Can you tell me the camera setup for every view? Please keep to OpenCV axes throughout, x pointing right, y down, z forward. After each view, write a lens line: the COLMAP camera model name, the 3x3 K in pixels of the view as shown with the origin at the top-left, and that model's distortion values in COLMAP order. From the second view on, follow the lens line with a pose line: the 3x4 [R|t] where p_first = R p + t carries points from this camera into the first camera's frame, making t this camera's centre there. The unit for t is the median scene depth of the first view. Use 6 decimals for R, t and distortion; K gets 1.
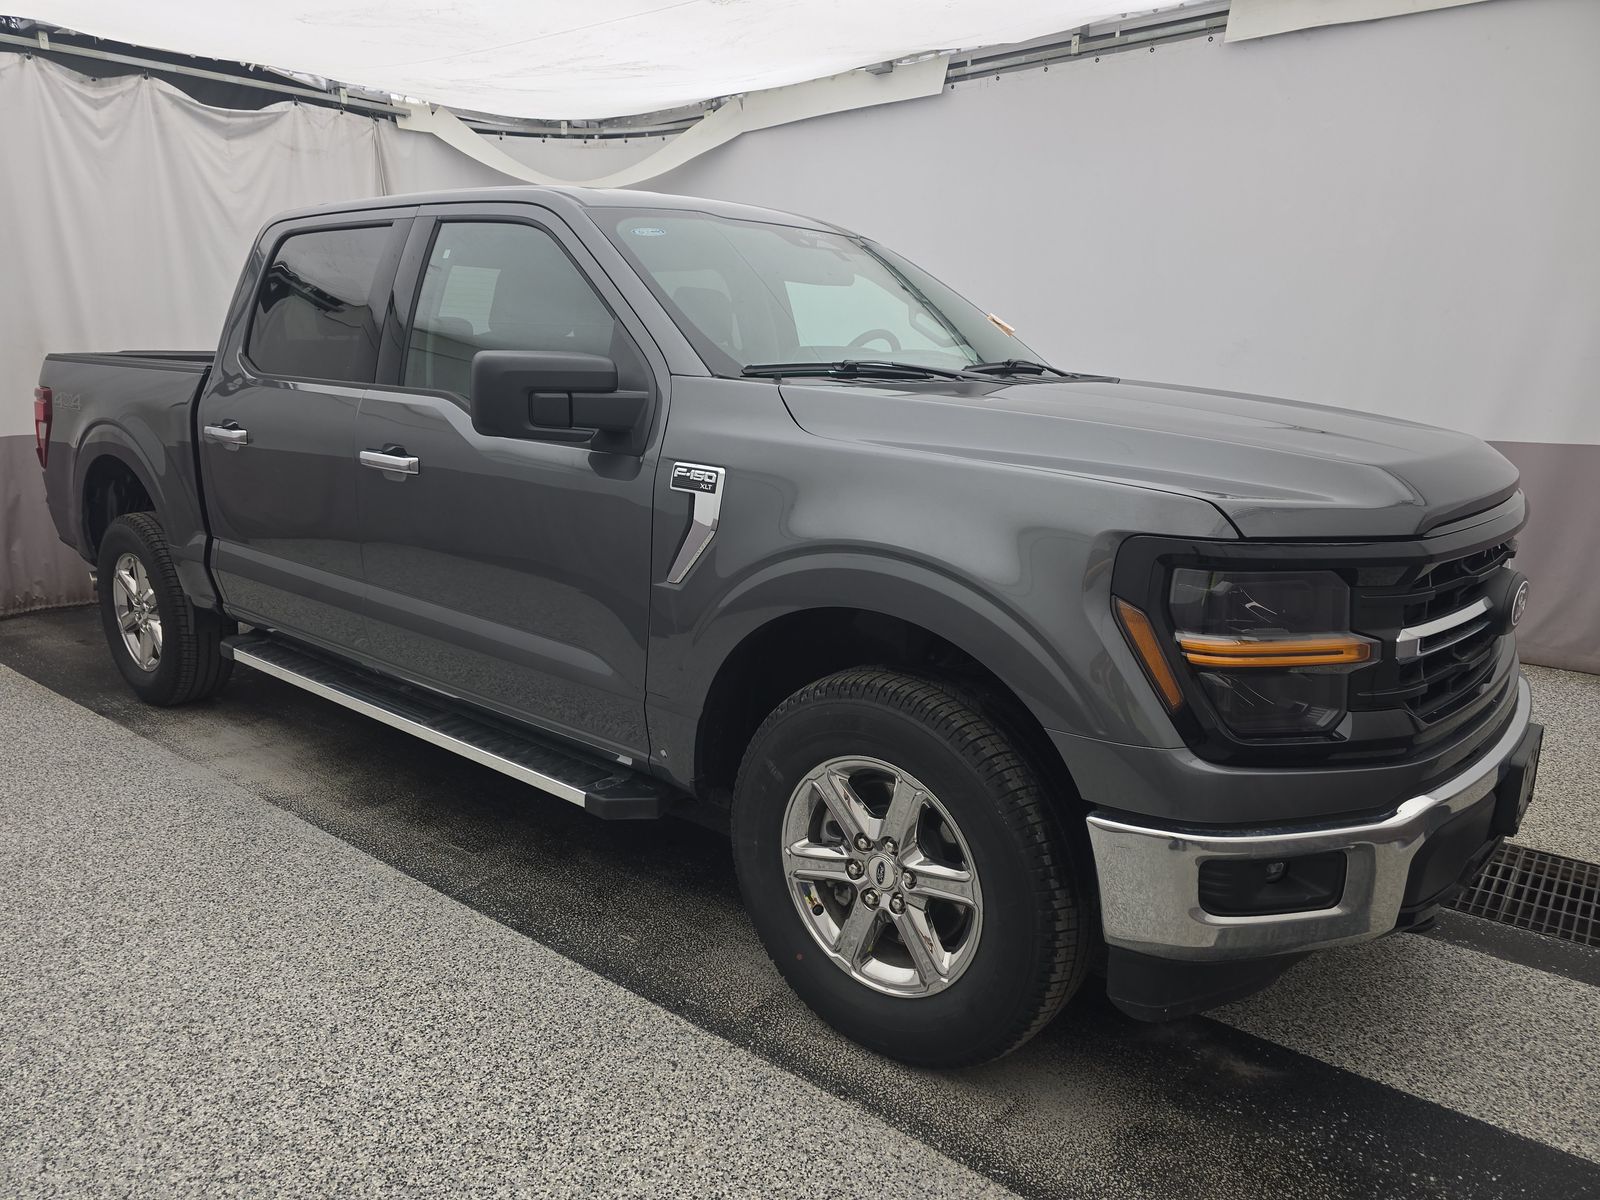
lens RADIAL K [[1079.3, 0, 805.6], [0, 1079.3, 602.8], [0, 0, 1]] dist [0.043682, -0.031196]
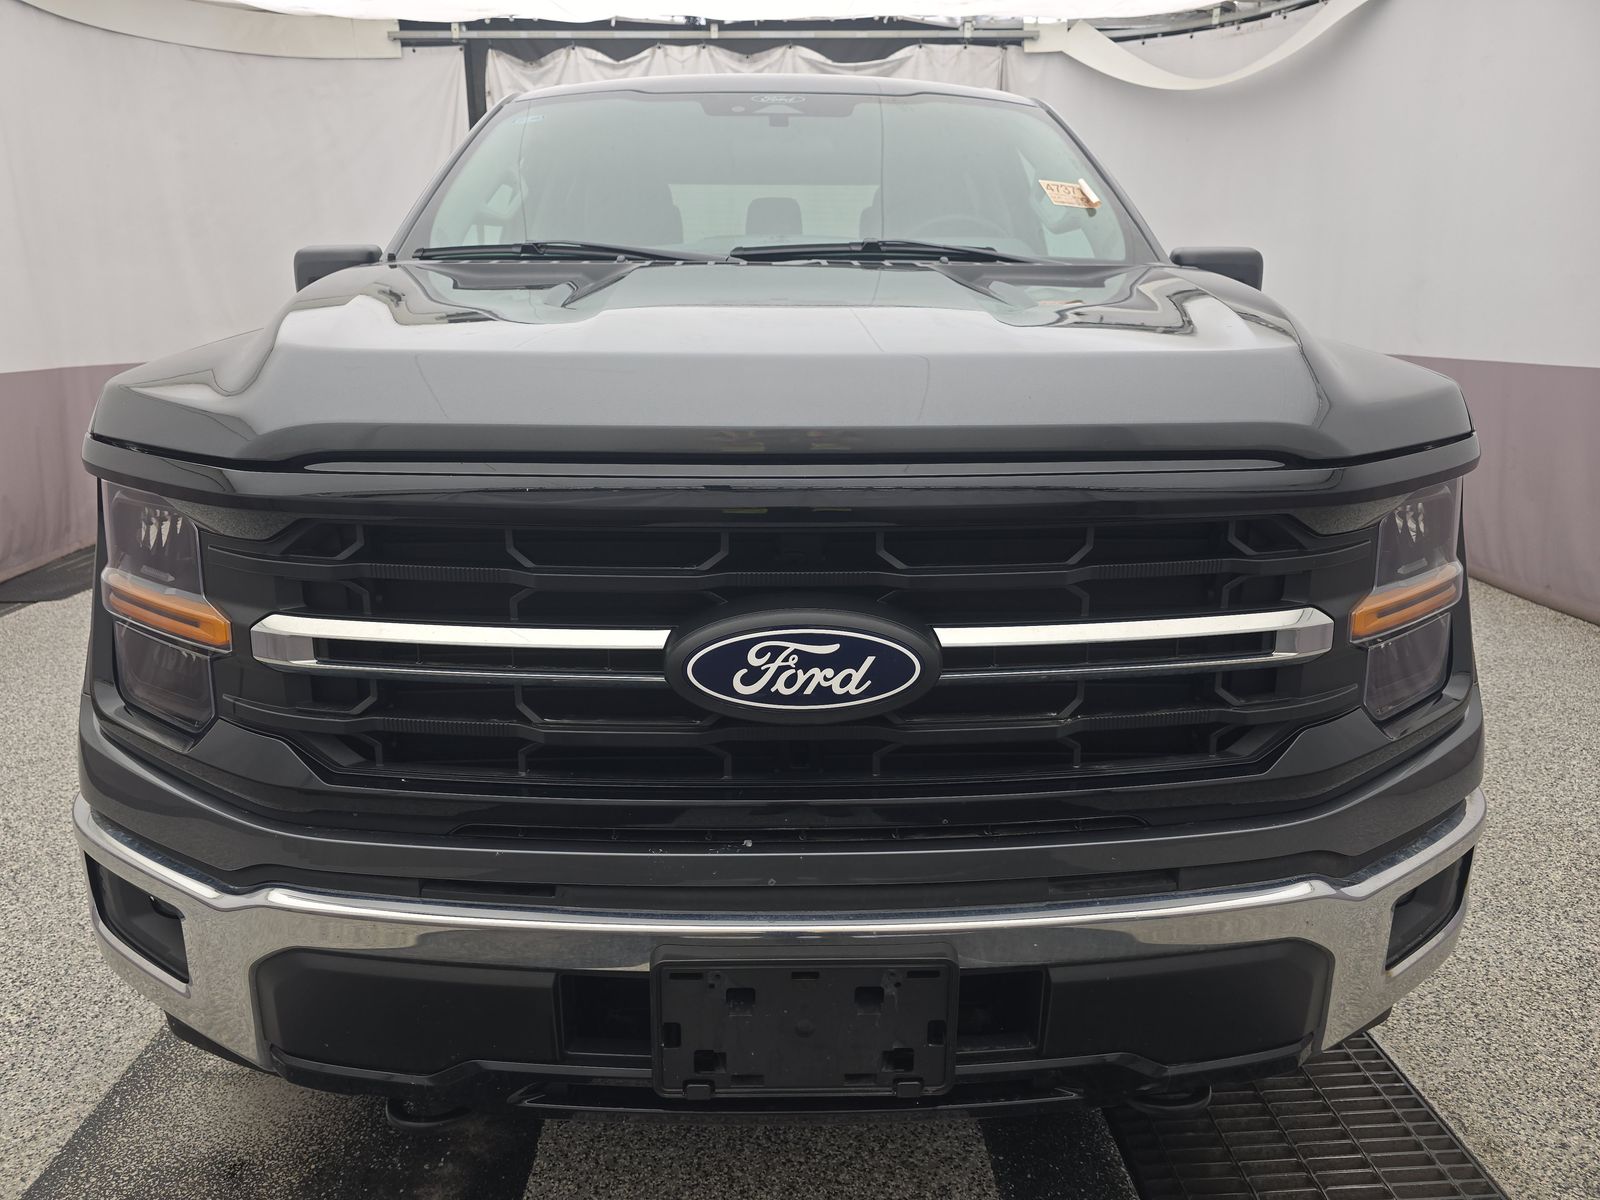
lens RADIAL K [[1079.3, 0, 802.6], [0, 1079.3, 601.5], [0, 0, 1]] dist [0.043682, -0.031196]
pose [[0.661369, 0.191428, -0.725222, 0.338221], [-0.160945, 0.980581, 0.112058, -0.028561], [0.732590, 0.042609, 0.679335, 0.224991]]
